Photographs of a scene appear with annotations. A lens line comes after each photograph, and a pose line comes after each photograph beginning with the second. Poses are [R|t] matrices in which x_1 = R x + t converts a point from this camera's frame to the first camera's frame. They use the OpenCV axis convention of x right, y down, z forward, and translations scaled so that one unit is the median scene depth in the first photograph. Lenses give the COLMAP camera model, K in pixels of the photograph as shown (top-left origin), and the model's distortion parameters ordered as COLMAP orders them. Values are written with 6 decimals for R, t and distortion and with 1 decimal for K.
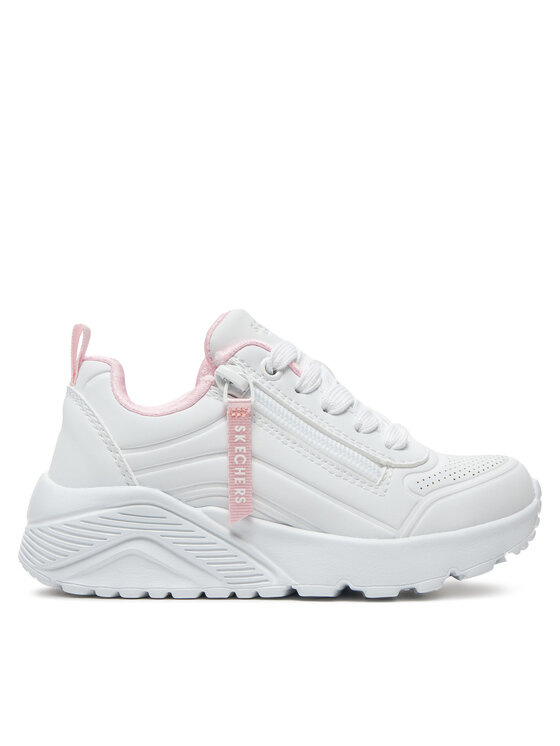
lens RADIAL K [[1188.0, 0, 280.0], [0, 1188.0, 373.0], [0, 0, 1]] dist [-0.030056, -0.075091]
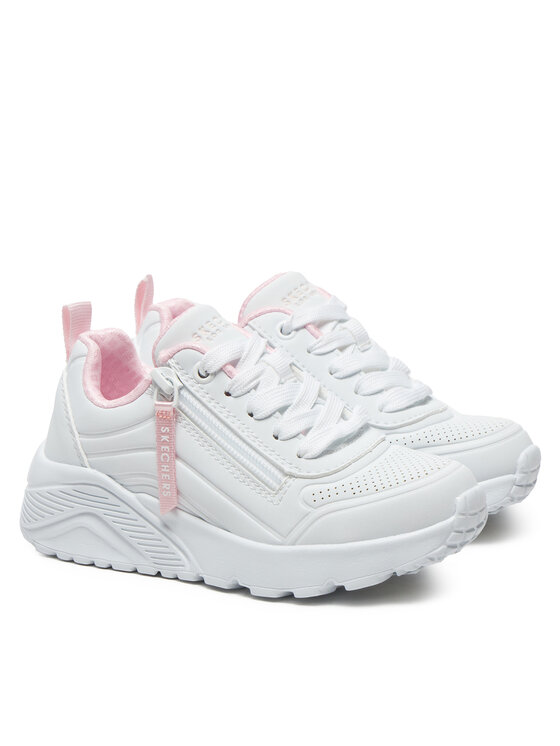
lens RADIAL K [[2202.9, 0, 280.0], [0, 2202.9, 373.0], [0, 0, 1]] dist [0.026820, 0.200772]
pose [[0.891416, 0.094529, -0.443217, 0.960972], [0.012711, 0.972404, 0.232959, -0.477772], [0.453007, -0.213297, 0.865615, -0.706814]]
